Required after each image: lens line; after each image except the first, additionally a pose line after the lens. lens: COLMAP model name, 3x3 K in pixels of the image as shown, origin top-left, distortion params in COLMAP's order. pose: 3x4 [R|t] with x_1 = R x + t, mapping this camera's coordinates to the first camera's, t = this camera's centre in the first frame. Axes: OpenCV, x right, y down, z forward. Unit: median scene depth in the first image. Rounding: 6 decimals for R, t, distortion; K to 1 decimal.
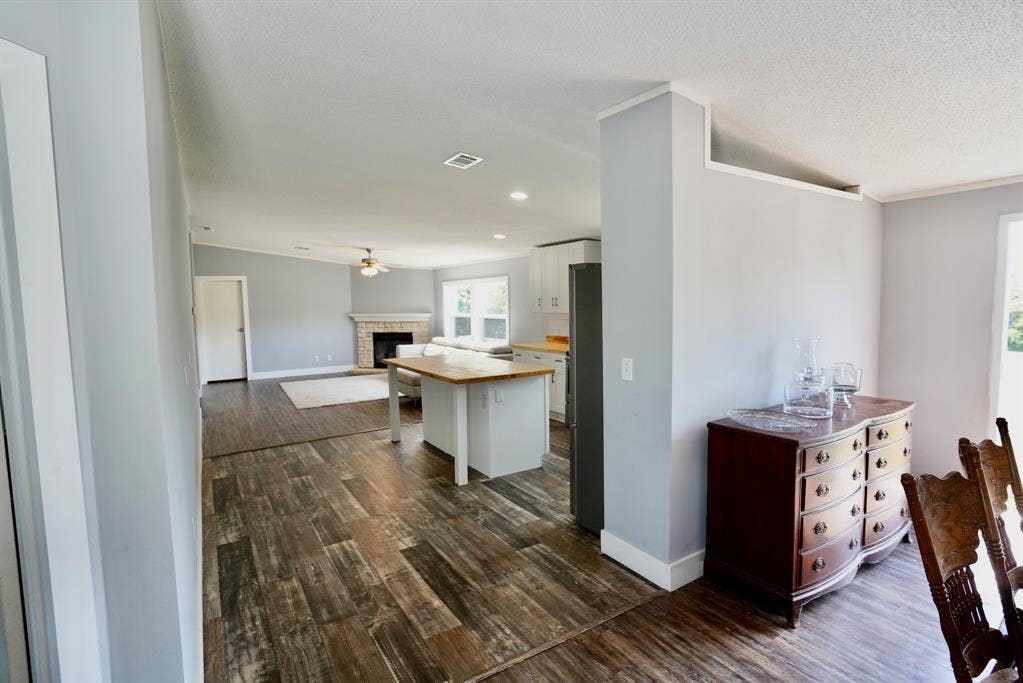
lens RADIAL K [[498.7, 0, 516.5], [0, 498.7, 344.9], [0, 0, 1]] dist [-0.016381, 0.004238]
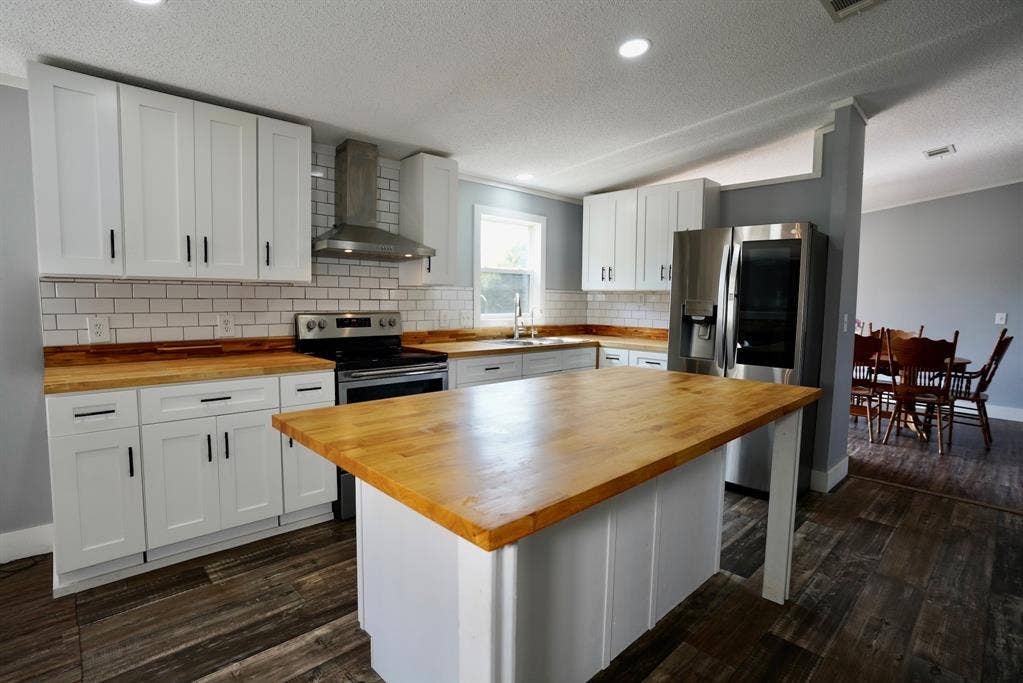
lens RADIAL K [[498.7, 0, 509.5], [0, 498.7, 342.2], [0, 0, 1]] dist [-0.016381, 0.004238]
pose [[-0.186372, -0.061860, 0.980530, -0.495086], [0.081207, 0.993631, 0.078122, -0.036450], [-0.979117, 0.094186, -0.180161, 1.227055]]
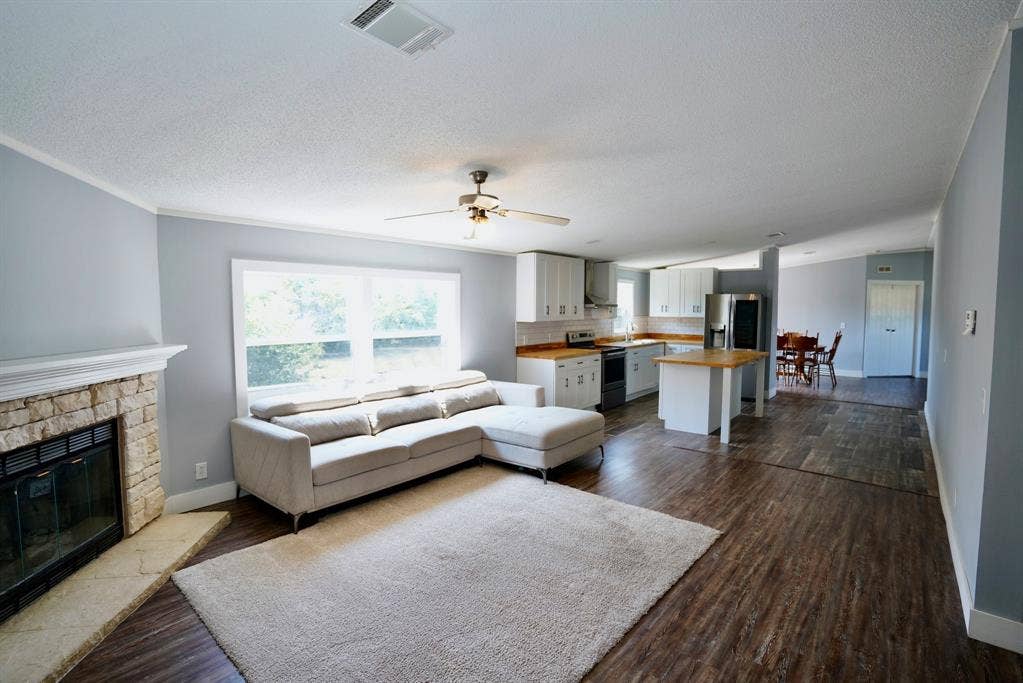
lens RADIAL K [[498.7, 0, 513.8], [0, 498.7, 340.3], [0, 0, 1]] dist [-0.016381, 0.004238]
pose [[-0.322545, -0.038818, 0.945758, -1.309171], [0.094760, 0.992815, 0.073067, -0.161555], [-0.941799, 0.113187, -0.316549, 2.115650]]
